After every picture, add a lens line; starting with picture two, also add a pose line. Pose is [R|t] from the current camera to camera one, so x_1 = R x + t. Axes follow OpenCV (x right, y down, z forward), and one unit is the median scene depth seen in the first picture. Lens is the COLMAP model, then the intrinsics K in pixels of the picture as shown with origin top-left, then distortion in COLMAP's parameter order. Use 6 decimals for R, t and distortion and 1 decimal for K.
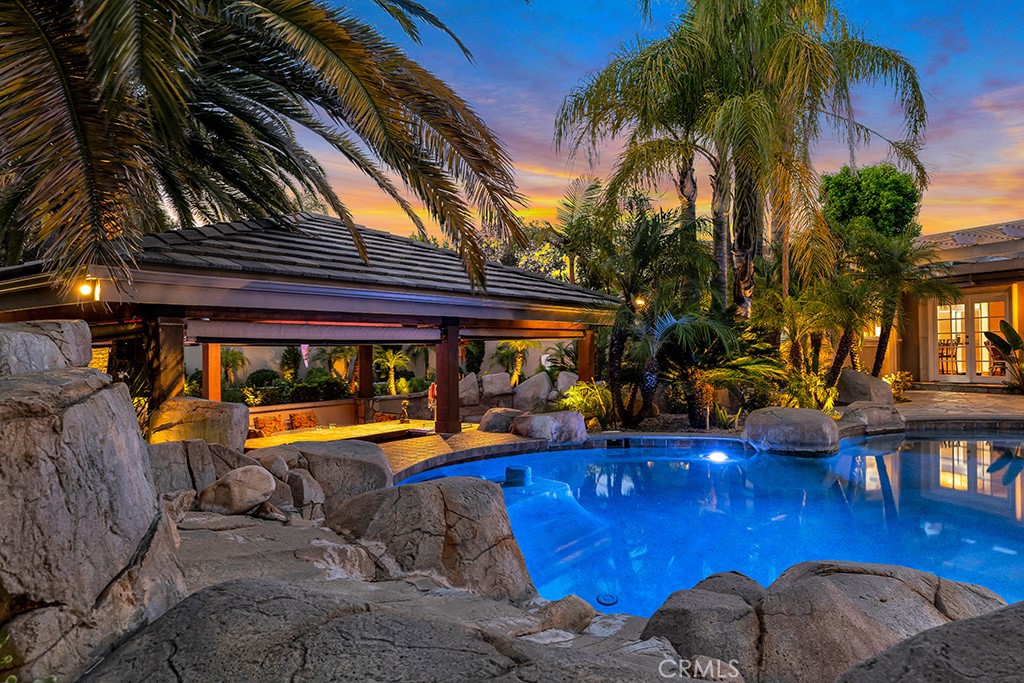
lens RADIAL K [[676.9, 0, 555.7], [0, 676.9, 356.7], [0, 0, 1]] dist [-0.004008, 0.000166]
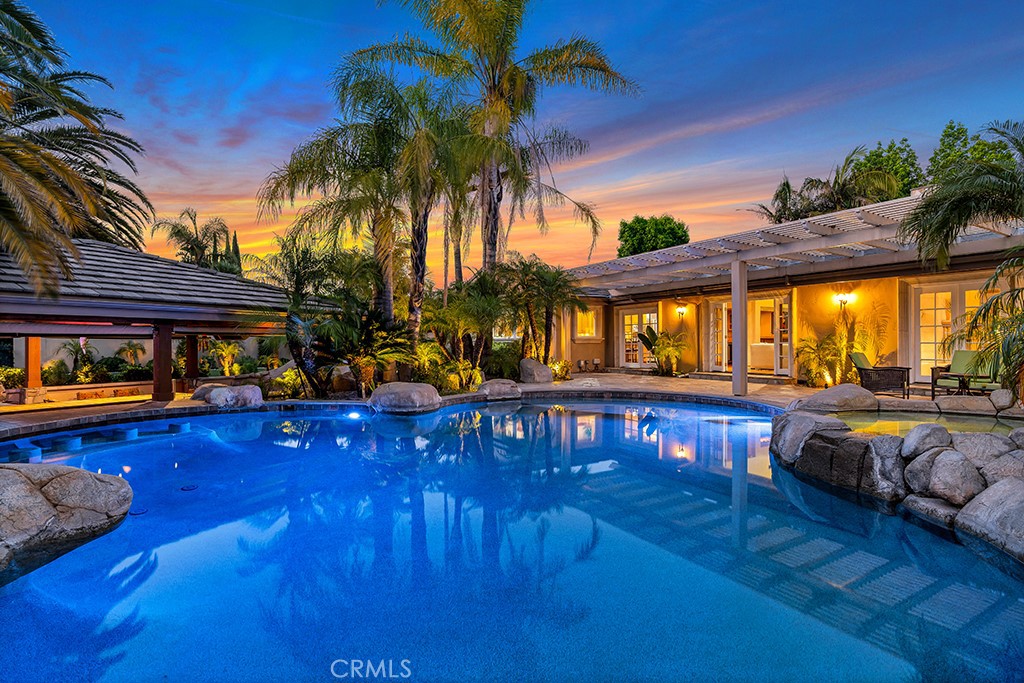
lens RADIAL K [[501.3, 0, 510.1], [0, 501.3, 344.8], [0, 0, 1]] dist [-0.004608, 0.001346]
pose [[0.992544, 0.007512, 0.121655, 0.364629], [-0.006403, 0.999934, -0.009501, 0.001267], [-0.121718, 0.008651, 0.992527, -0.099071]]
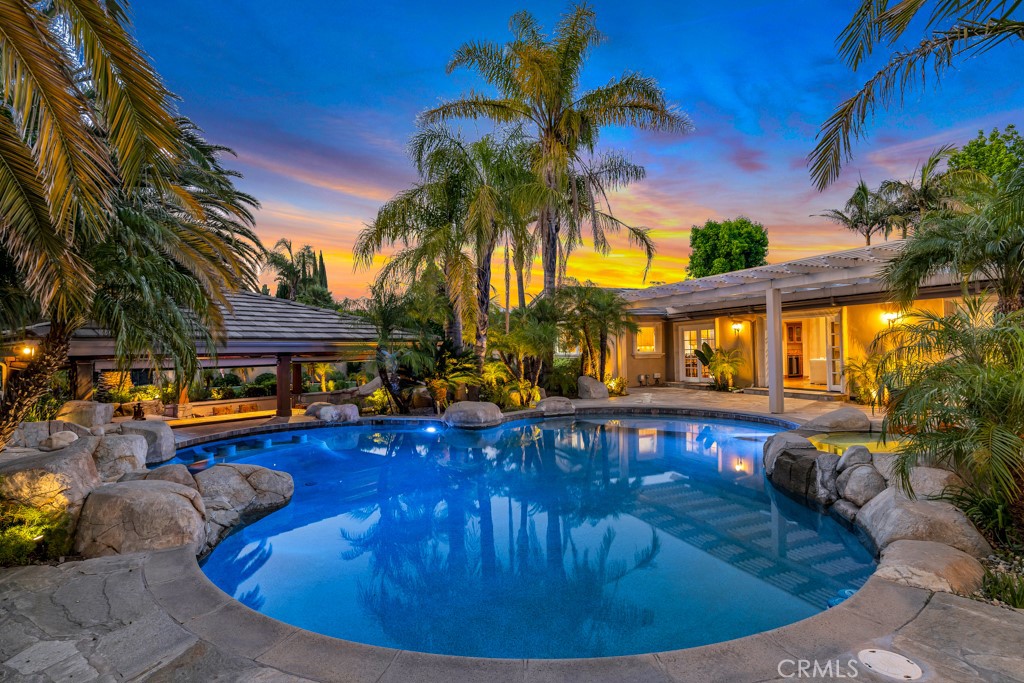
lens RADIAL K [[501.3, 0, 509.6], [0, 501.3, 345.1], [0, 0, 1]] dist [-0.004608, 0.001346]
pose [[0.999736, -0.005951, -0.022198, 0.391796], [0.005336, 0.999603, -0.027651, -0.029447], [0.022354, 0.027525, 0.999371, -0.253430]]
